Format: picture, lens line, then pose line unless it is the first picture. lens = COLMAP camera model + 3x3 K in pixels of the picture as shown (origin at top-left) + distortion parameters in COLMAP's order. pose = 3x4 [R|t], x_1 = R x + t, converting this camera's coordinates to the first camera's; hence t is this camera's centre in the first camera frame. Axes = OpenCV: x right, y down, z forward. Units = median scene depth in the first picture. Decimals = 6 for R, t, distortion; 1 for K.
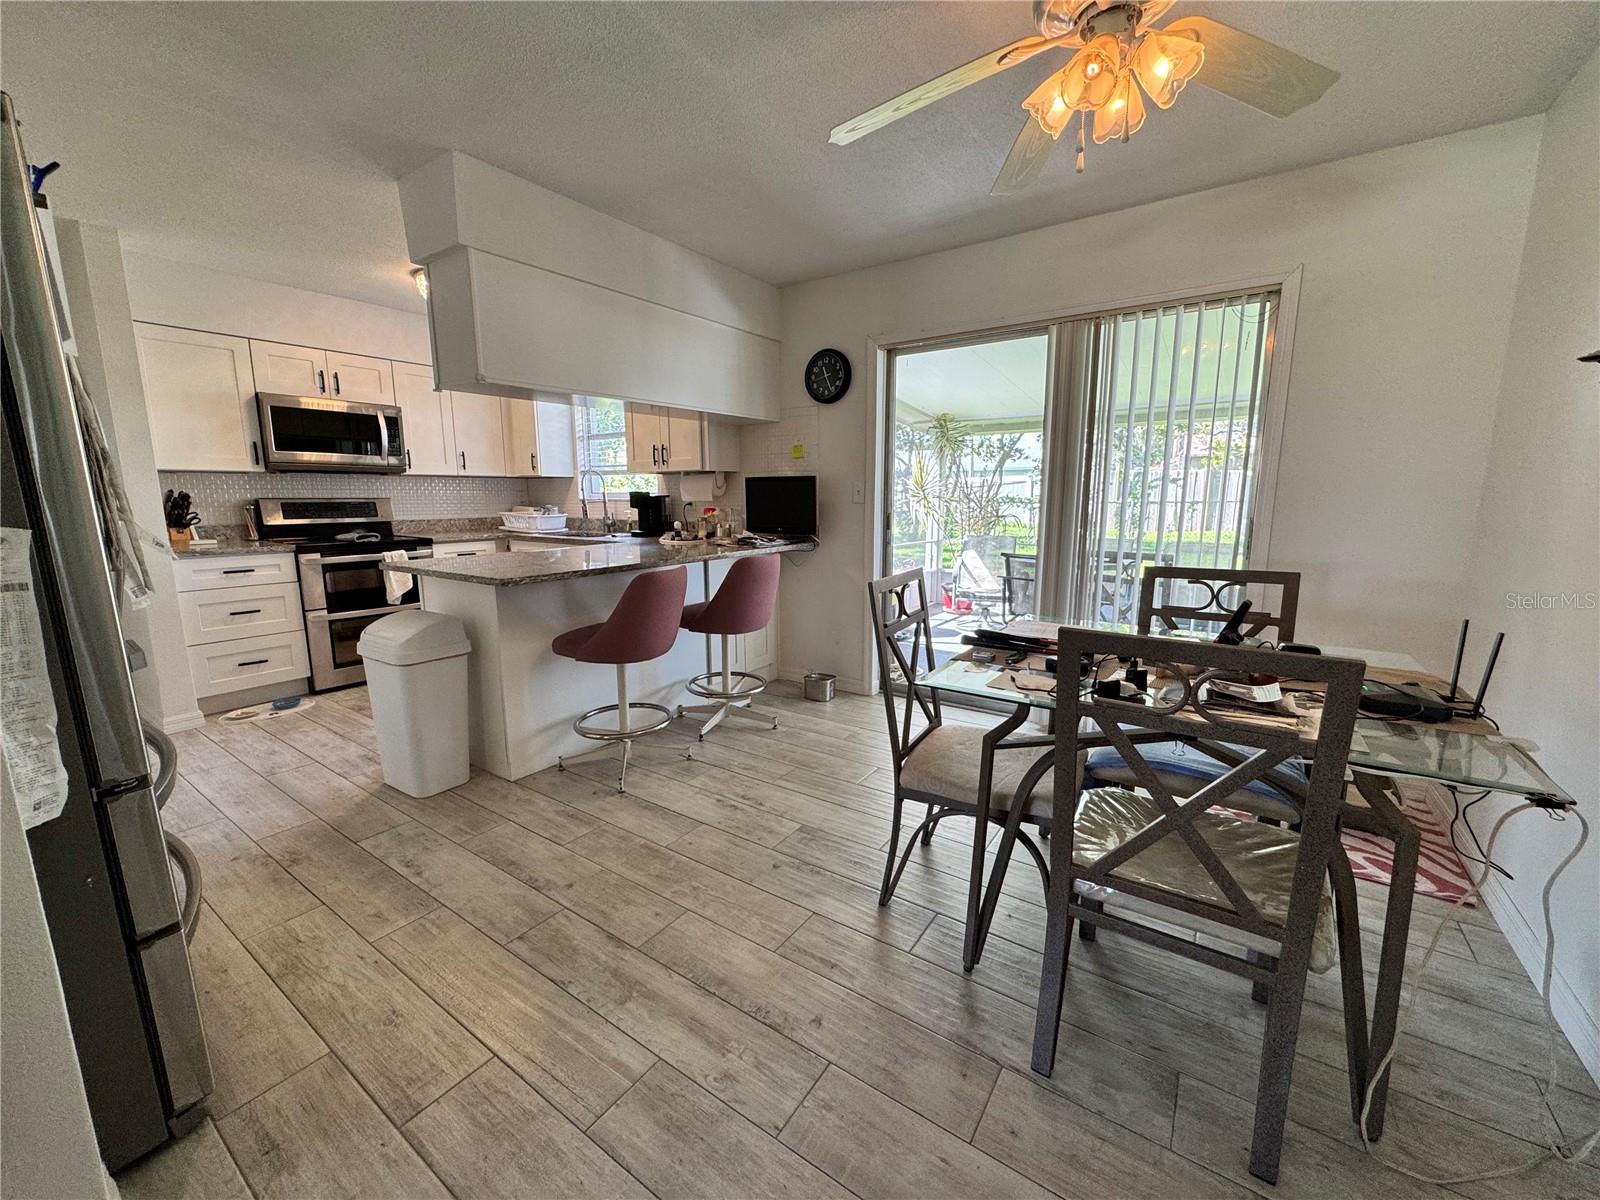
lens RADIAL K [[638.0, 0, 798.2], [0, 638.0, 601.0], [0, 0, 1]] dist [-0.003591, 0.000687]
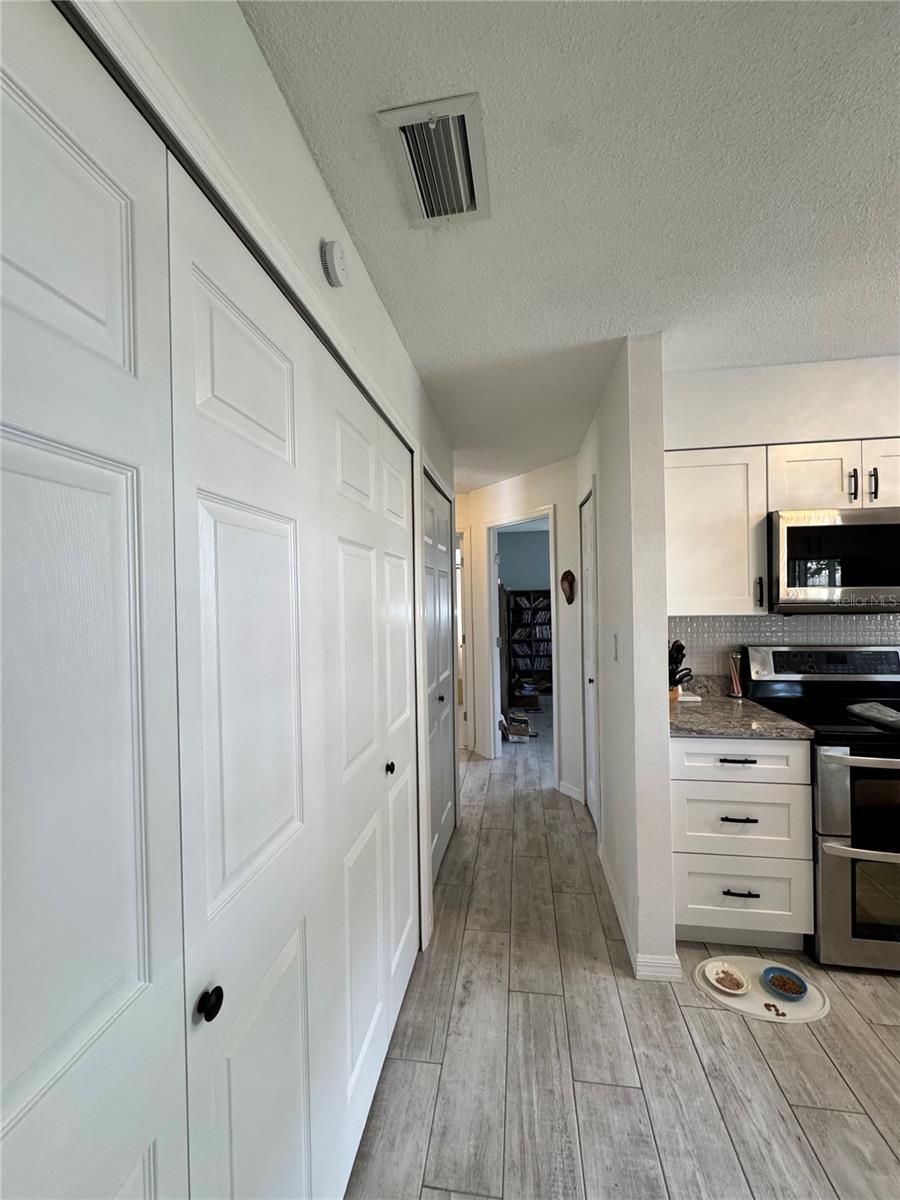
lens RADIAL K [[478.5, 0, 450.0], [0, 478.5, 600.0], [0, 0, 1]] dist [-0.003591, 0.000687]
pose [[0.448455, 0.000782, -0.893805, -0.740958], [-0.130815, 0.989289, -0.064770, -0.199887], [0.884181, 0.145969, 0.443754, 0.616399]]
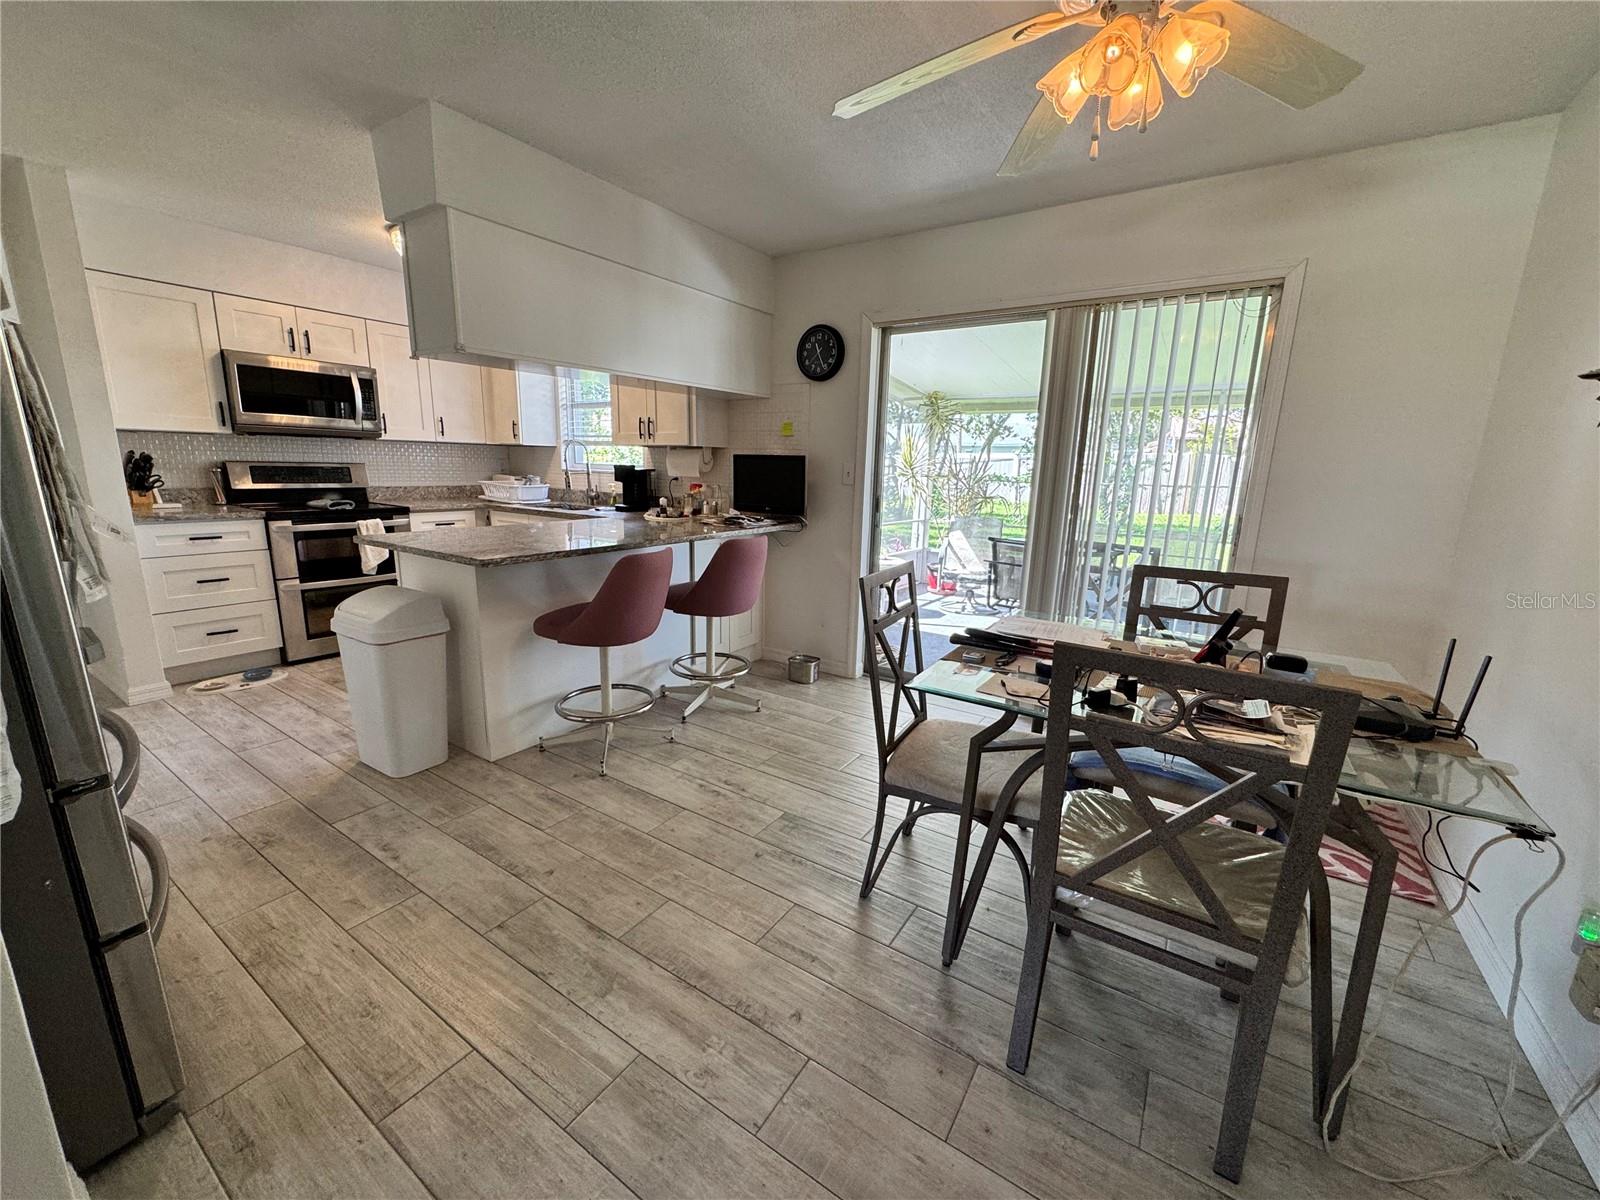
lens RADIAL K [[638.0, 0, 798.2], [0, 638.0, 601.0], [0, 0, 1]] dist [-0.003591, 0.000687]
pose [[0.999339, 0.024322, 0.027001, -0.006870], [-0.025543, 0.998623, 0.045819, -0.024927], [-0.025849, -0.046478, 0.998585, 0.012747]]
